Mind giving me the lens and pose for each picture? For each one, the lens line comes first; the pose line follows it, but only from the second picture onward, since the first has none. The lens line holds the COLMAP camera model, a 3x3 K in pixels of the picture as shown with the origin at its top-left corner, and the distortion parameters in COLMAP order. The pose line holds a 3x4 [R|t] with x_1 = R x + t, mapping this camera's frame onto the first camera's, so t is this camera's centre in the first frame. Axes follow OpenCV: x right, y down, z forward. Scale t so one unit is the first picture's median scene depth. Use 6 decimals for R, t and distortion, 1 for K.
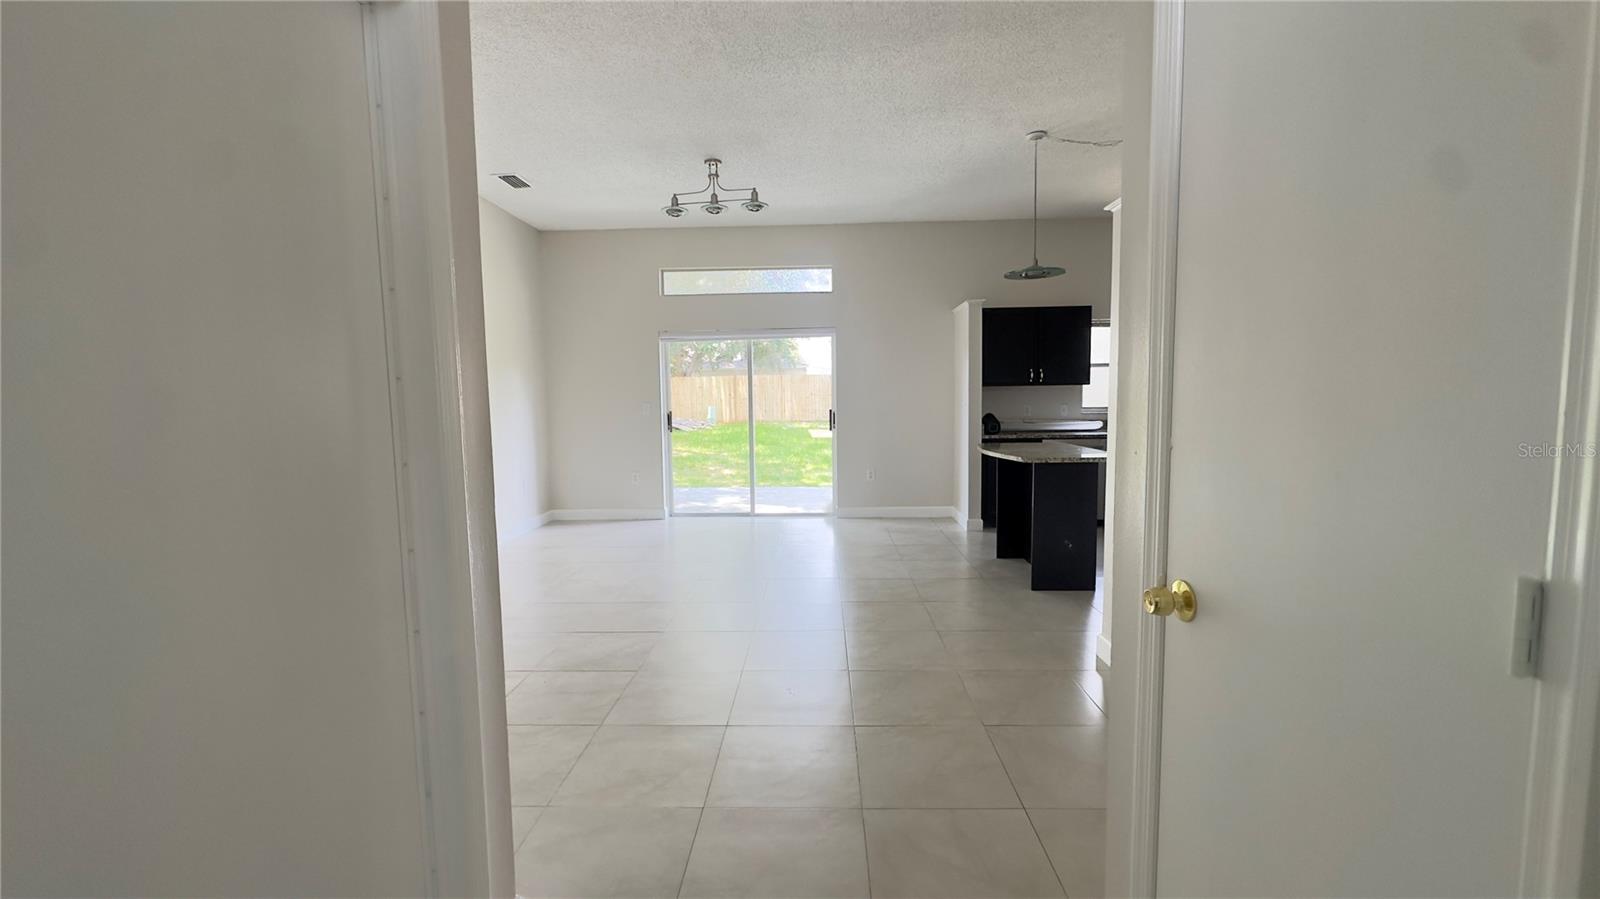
lens RADIAL K [[640.7, 0, 802.8], [0, 640.7, 443.7], [0, 0, 1]] dist [-0.006064, 0.001496]
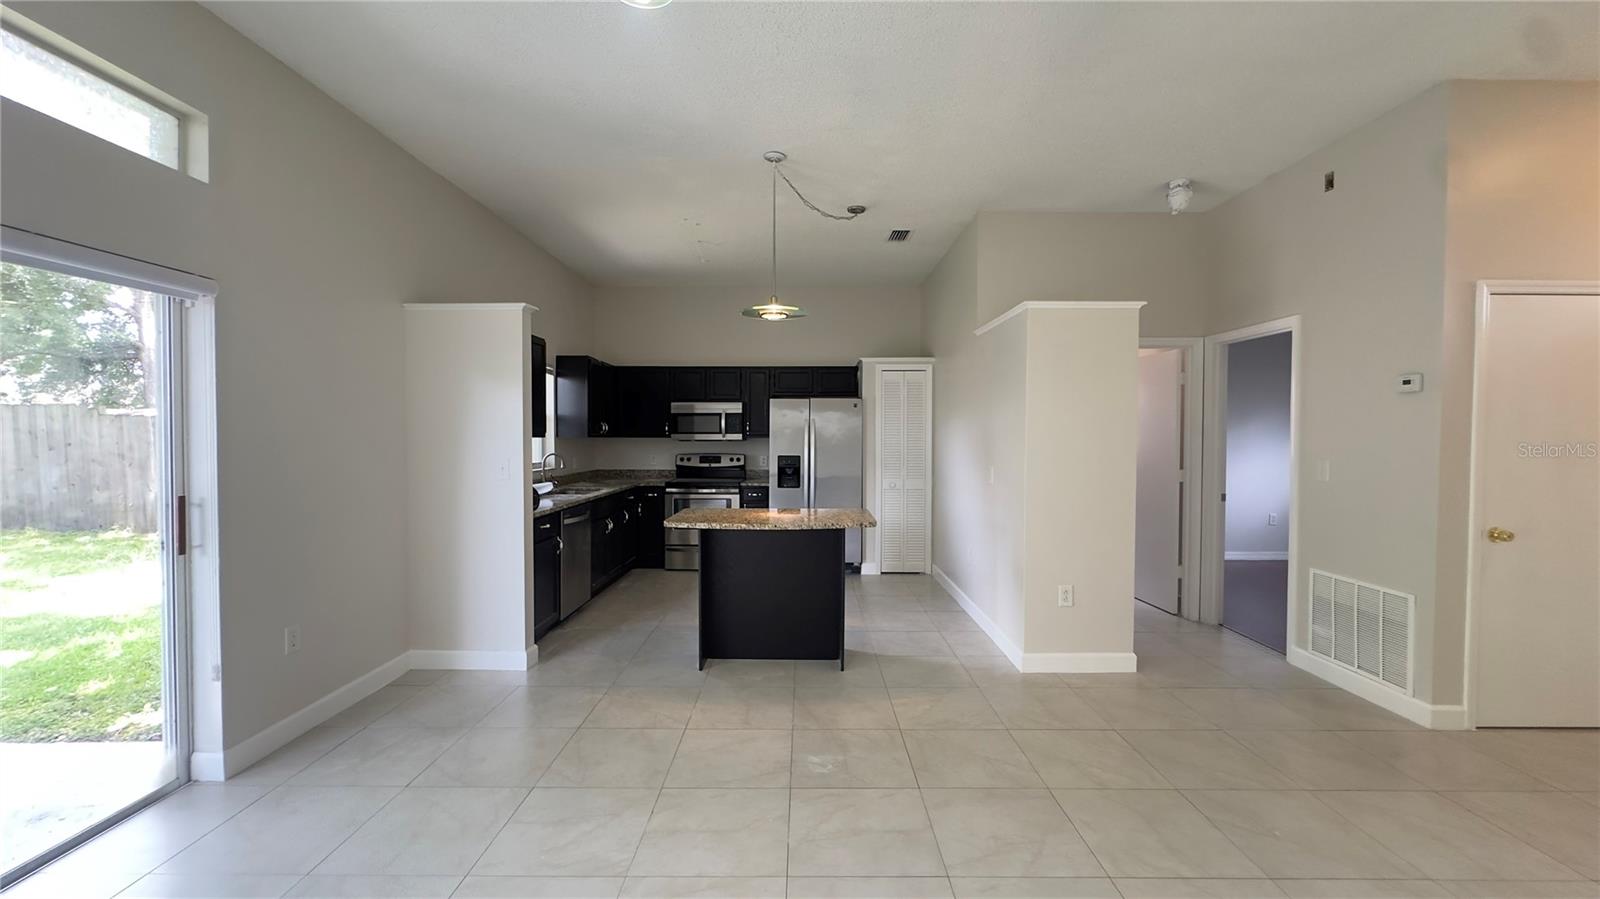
lens RADIAL K [[640.7, 0, 800.9], [0, 640.7, 448.9], [0, 0, 1]] dist [-0.006064, 0.001496]
pose [[-0.025601, -0.008241, 0.999638, -0.341758], [0.072962, 0.997284, 0.010090, -0.060662], [-0.997006, 0.073194, -0.024930, 0.676399]]
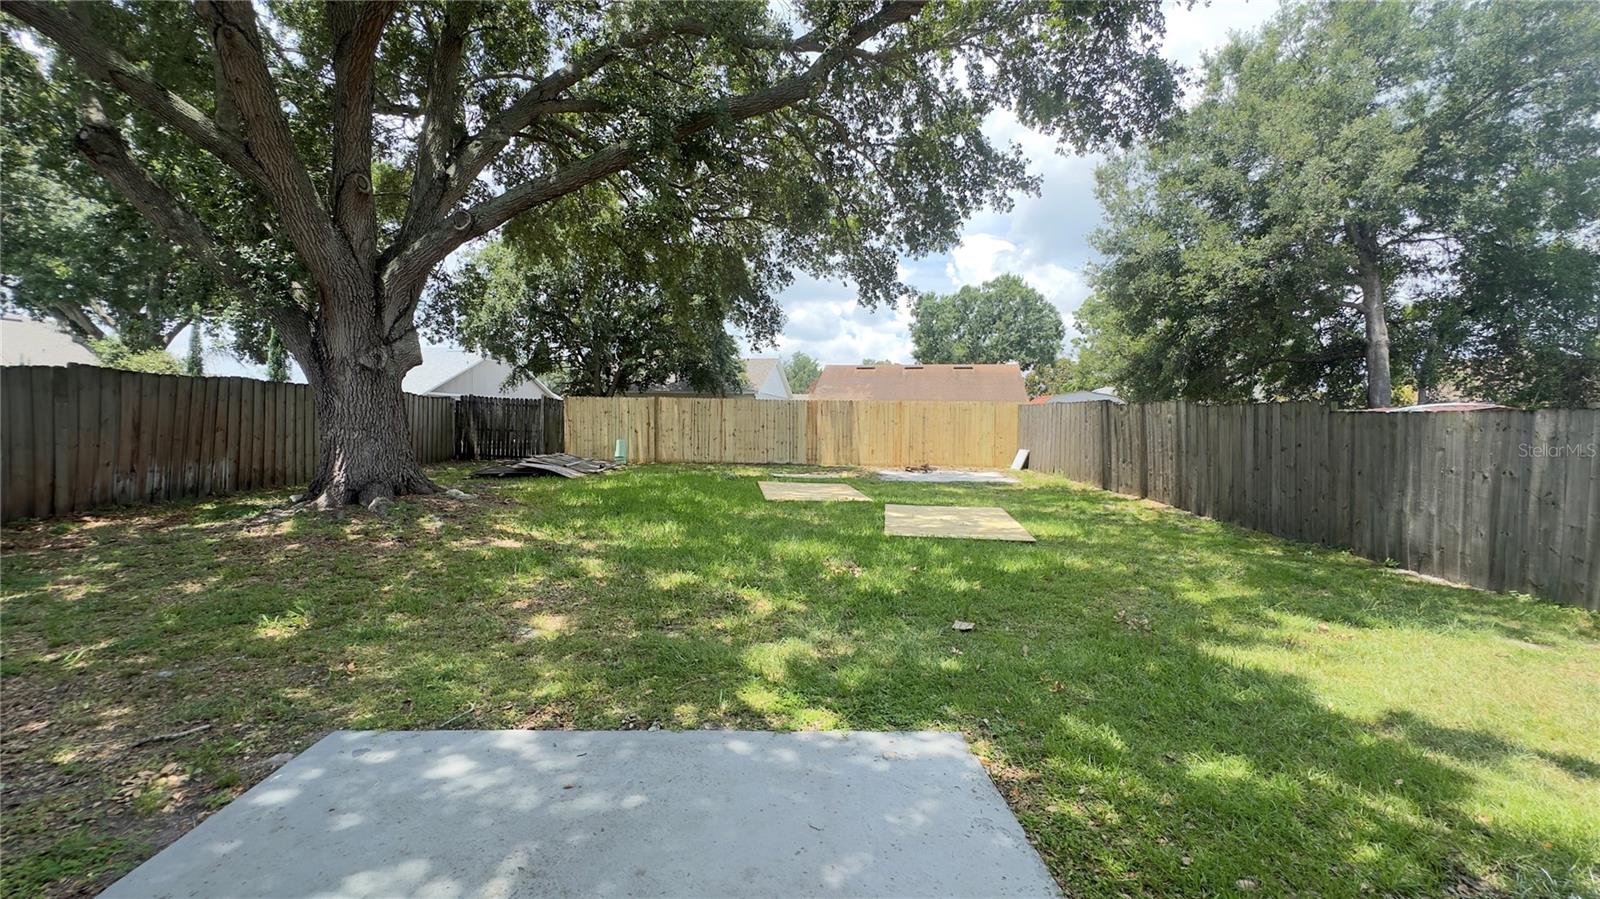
lens RADIAL K [[640.7, 0, 799.4], [0, 640.7, 452.8], [0, 0, 1]] dist [-0.006064, 0.001496]
pose [[0.996507, 0.026212, 0.079286, -0.007209], [-0.023578, 0.999144, -0.033977, -0.090366], [-0.080109, 0.031989, 0.996273, 1.043345]]
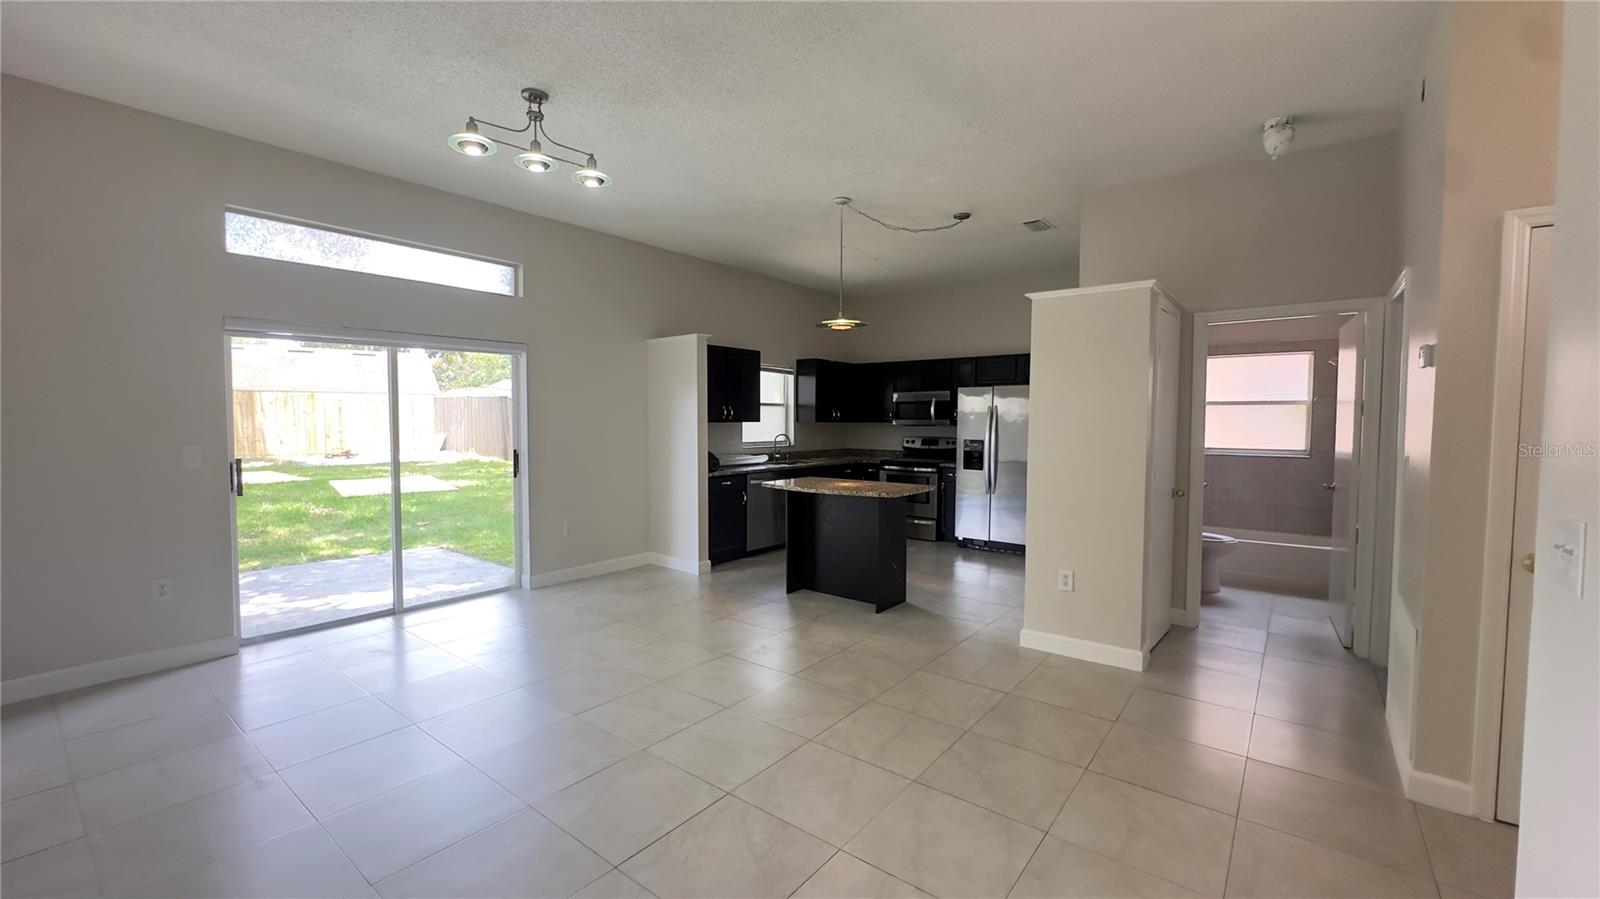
lens RADIAL K [[640.7, 0, 801.9], [0, 640.7, 449.9], [0, 0, 1]] dist [-0.006064, 0.001496]
pose [[0.589345, -0.024218, 0.807518, -0.384732], [0.048969, 0.998784, -0.005784, -0.033492], [-0.806396, 0.042953, 0.589814, 0.282117]]
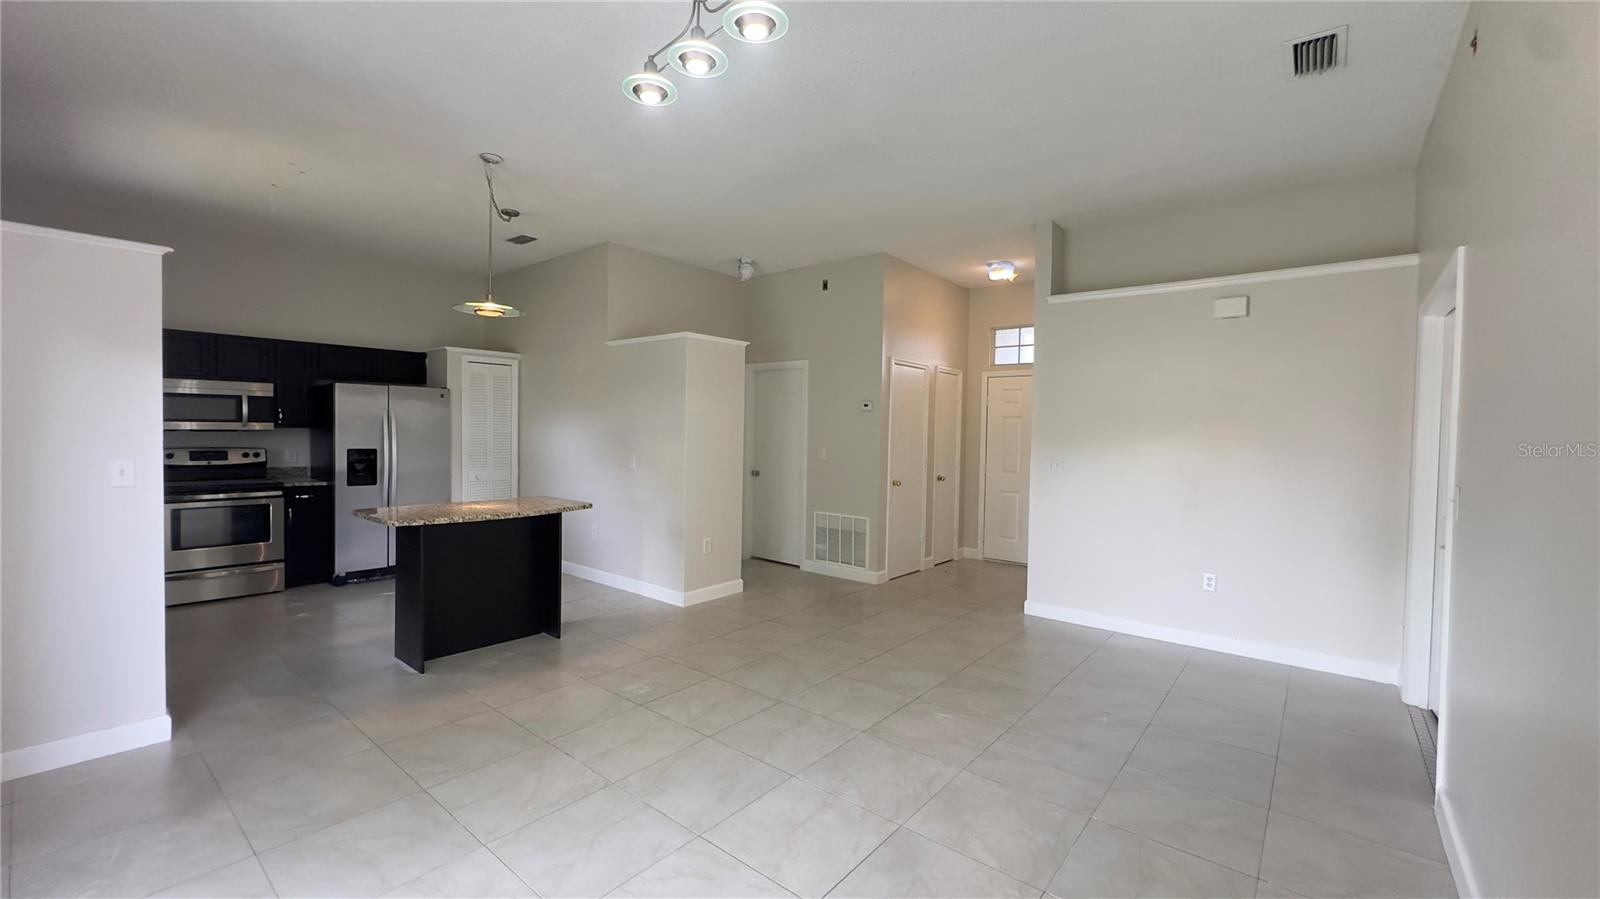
lens RADIAL K [[640.7, 0, 800.8], [0, 640.7, 448.4], [0, 0, 1]] dist [-0.006064, 0.001496]
pose [[-0.791514, -0.016581, 0.610926, -0.356482], [0.039030, 0.996220, 0.077605, -0.085814], [-0.609903, 0.085269, -0.787875, 0.983929]]
